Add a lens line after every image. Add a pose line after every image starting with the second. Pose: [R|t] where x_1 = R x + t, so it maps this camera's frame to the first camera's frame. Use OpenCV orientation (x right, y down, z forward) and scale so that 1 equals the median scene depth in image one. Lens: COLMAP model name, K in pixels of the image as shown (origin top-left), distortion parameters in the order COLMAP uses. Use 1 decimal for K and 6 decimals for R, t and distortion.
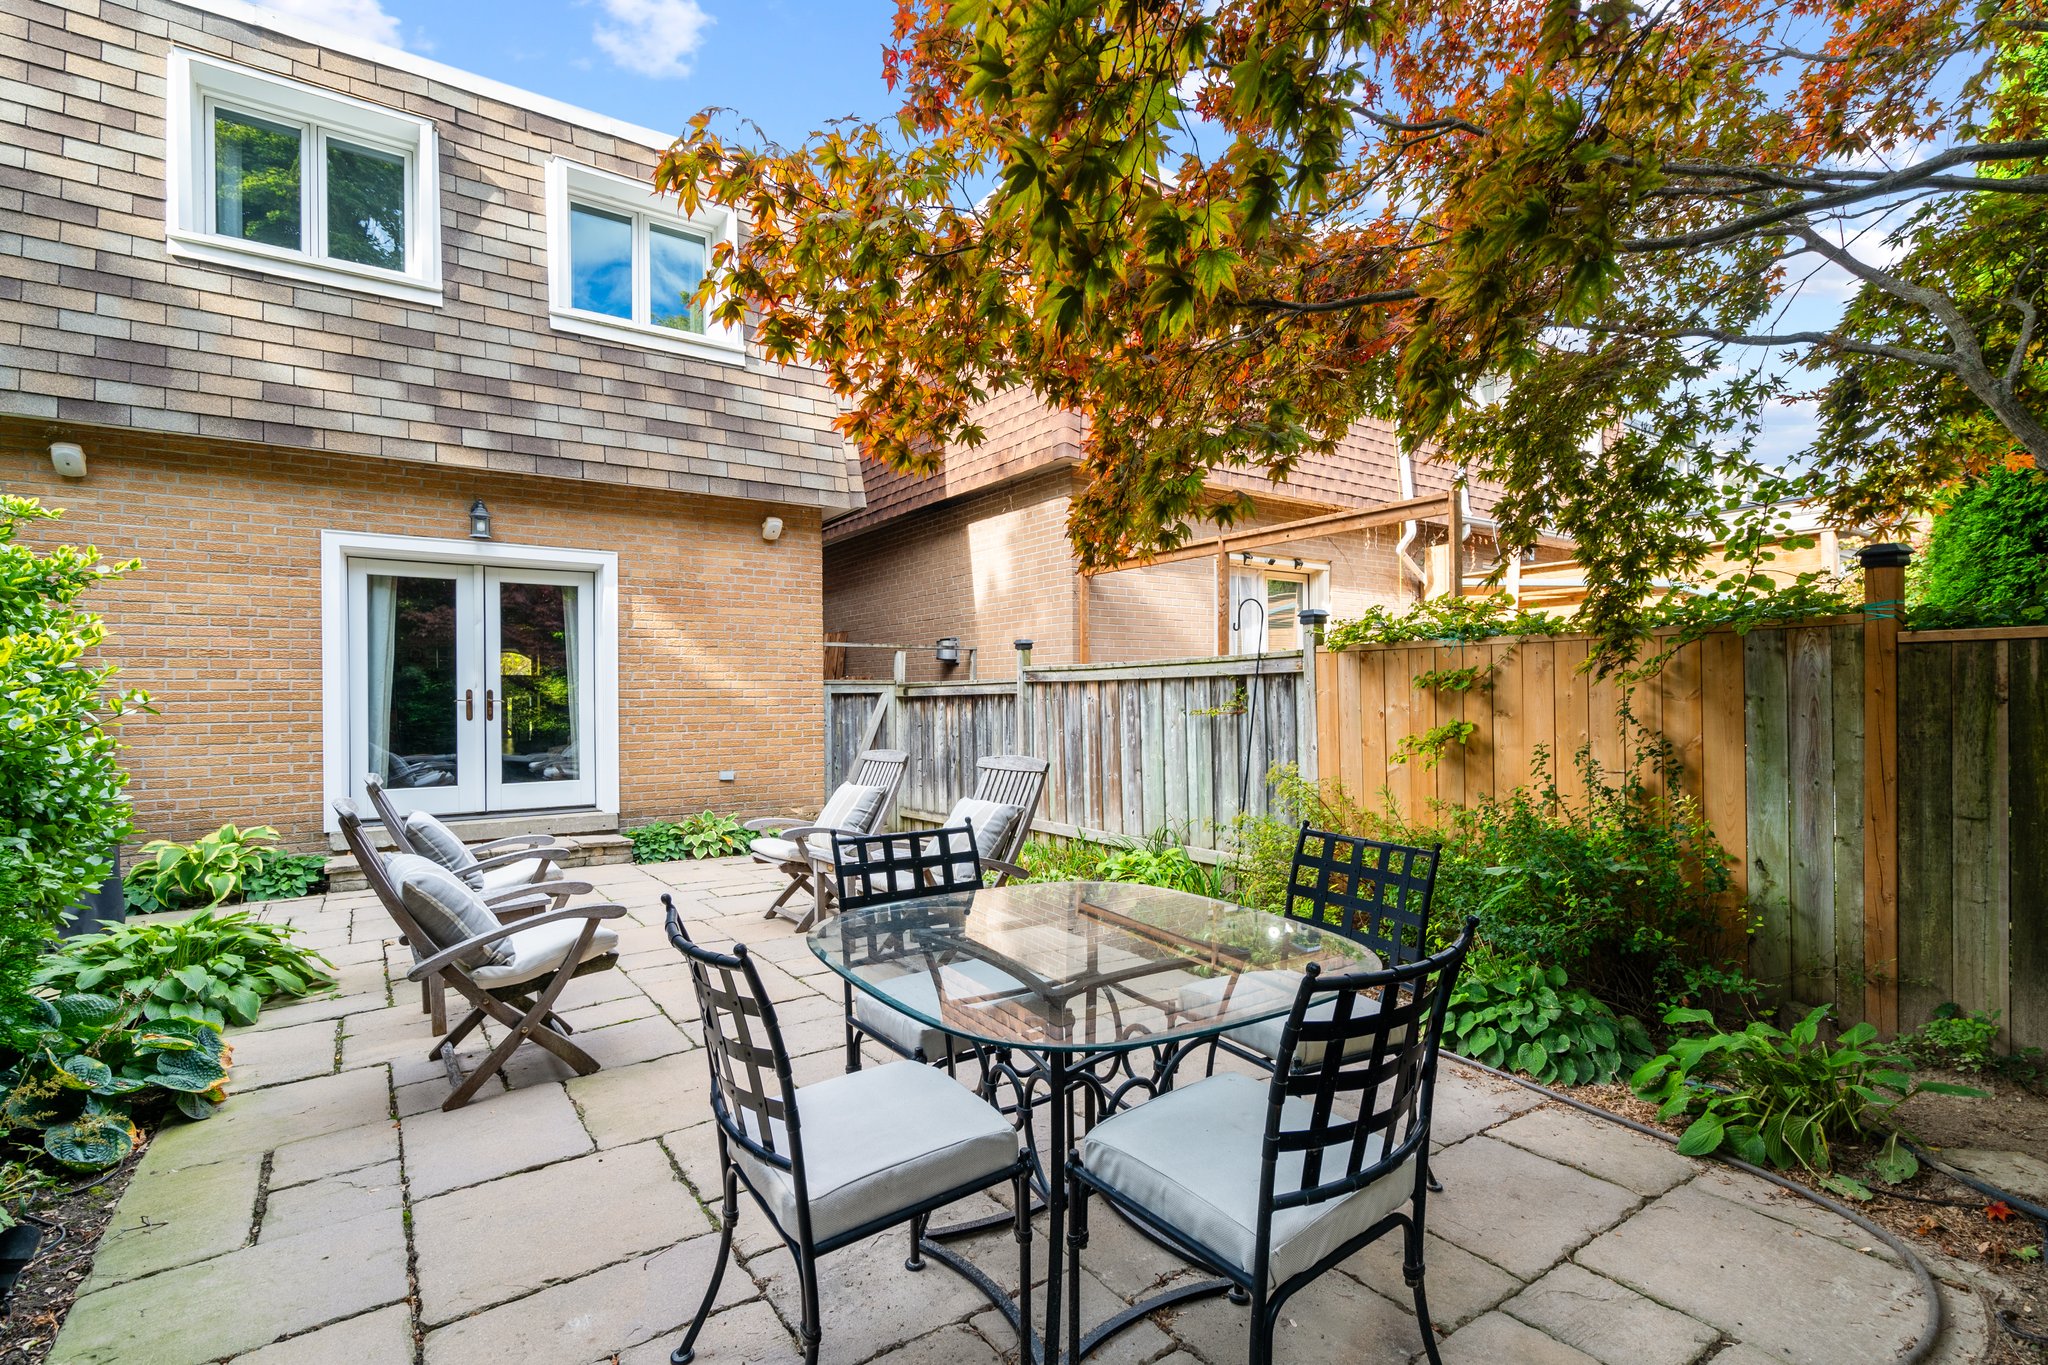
lens RADIAL K [[934.4, 0, 1001.8], [0, 934.4, 690.2], [0, 0, 1]] dist [-0.005949, 0.001905]
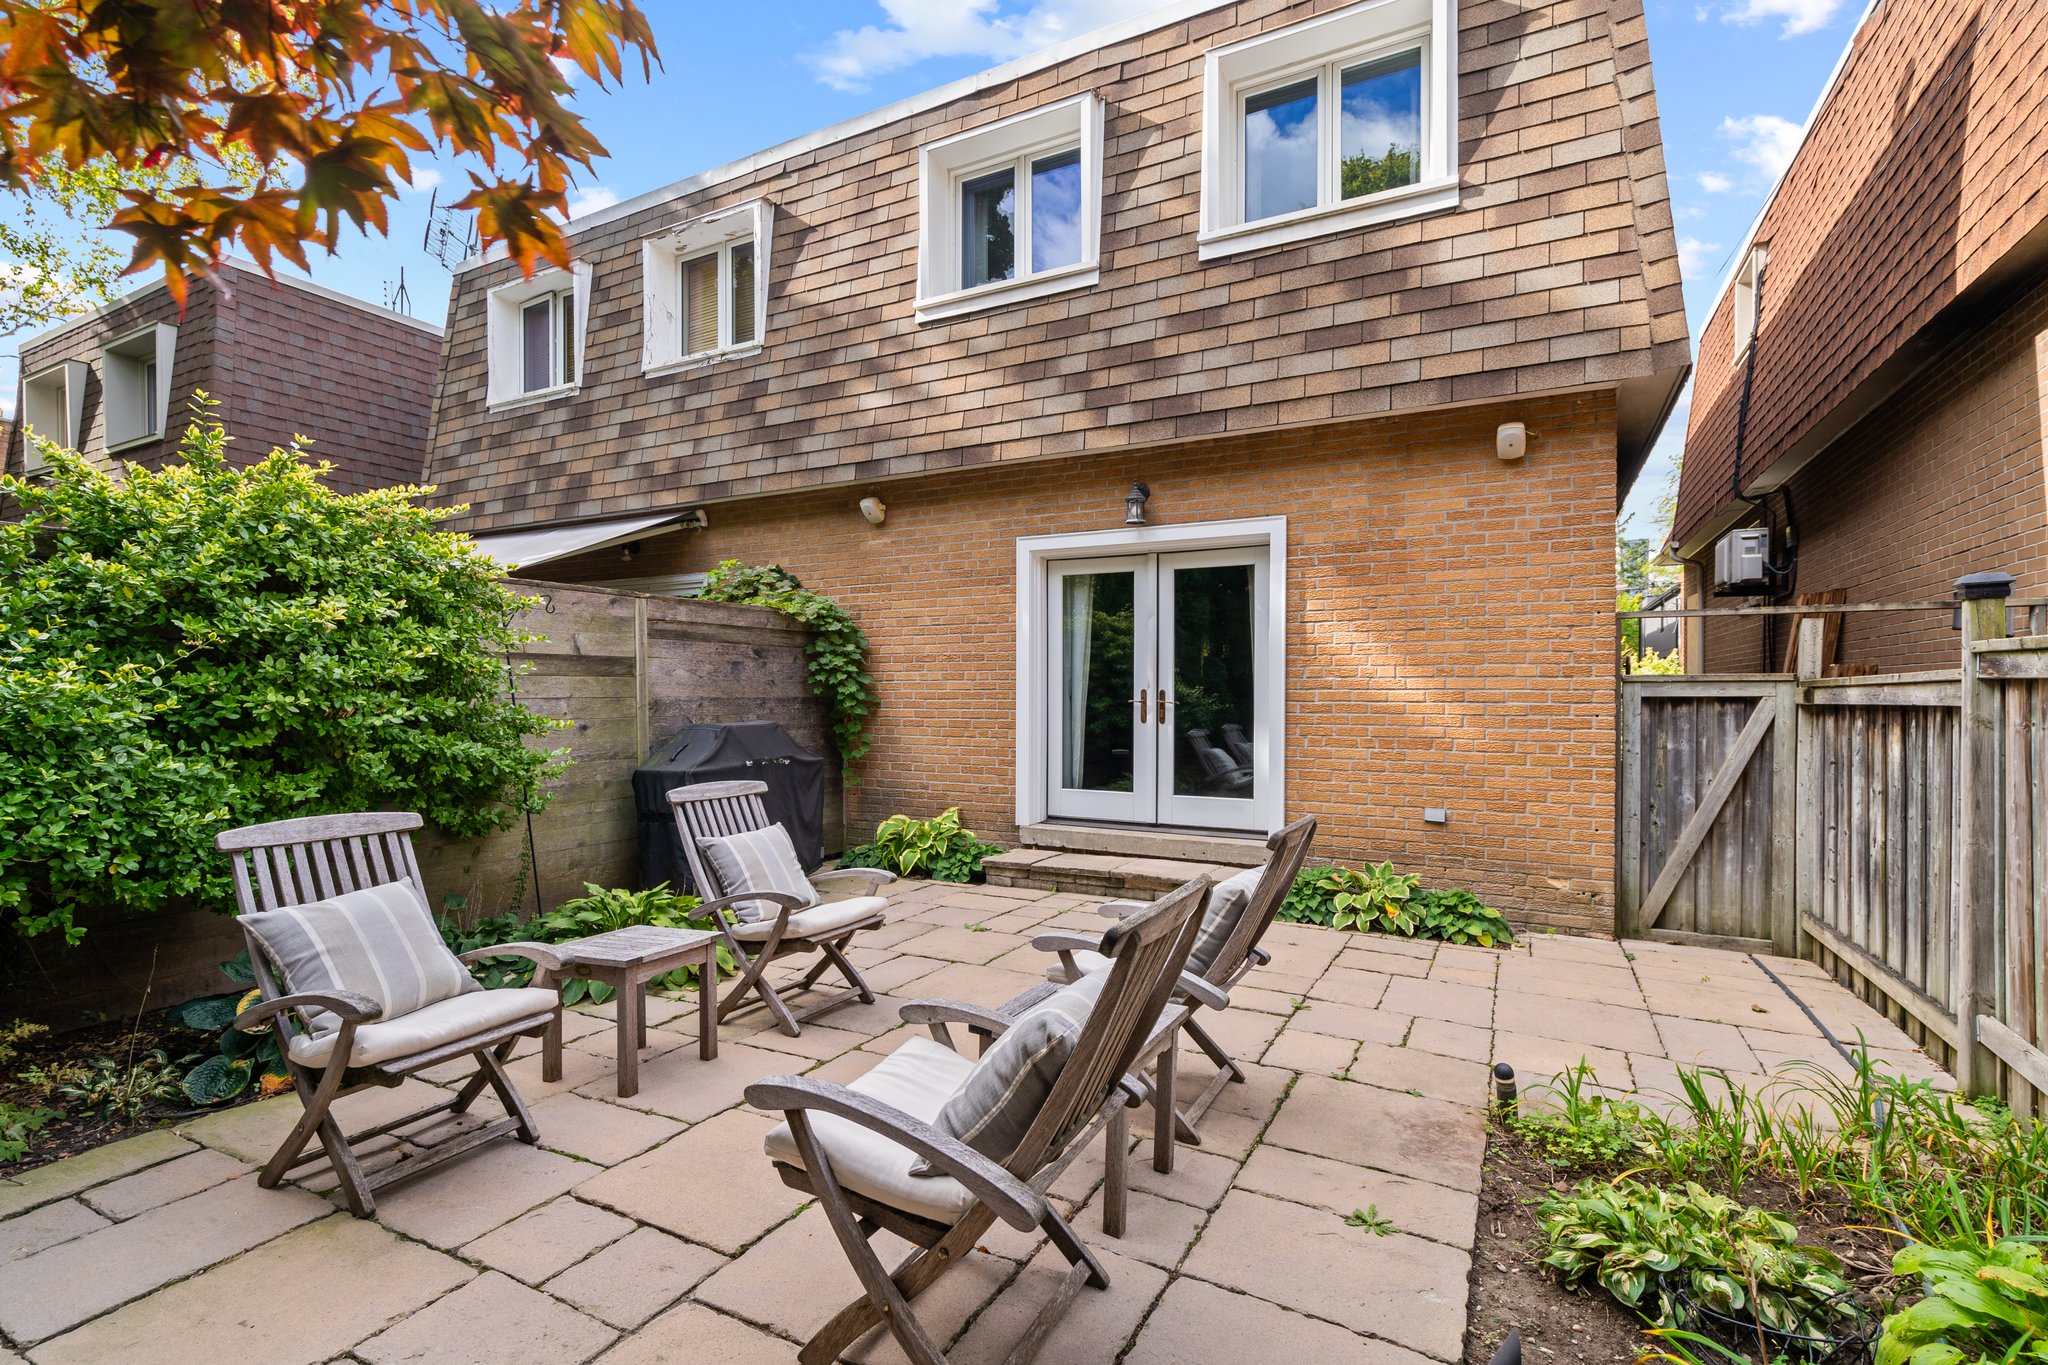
lens RADIAL K [[934.4, 0, 1032.1], [0, 934.4, 695.9], [0, 0, 1]] dist [-0.005949, 0.001905]
pose [[0.470443, 0.012379, -0.882343, 0.194064], [0.001050, 0.999893, 0.014588, -0.007879], [0.882430, -0.007790, 0.470380, 0.464548]]
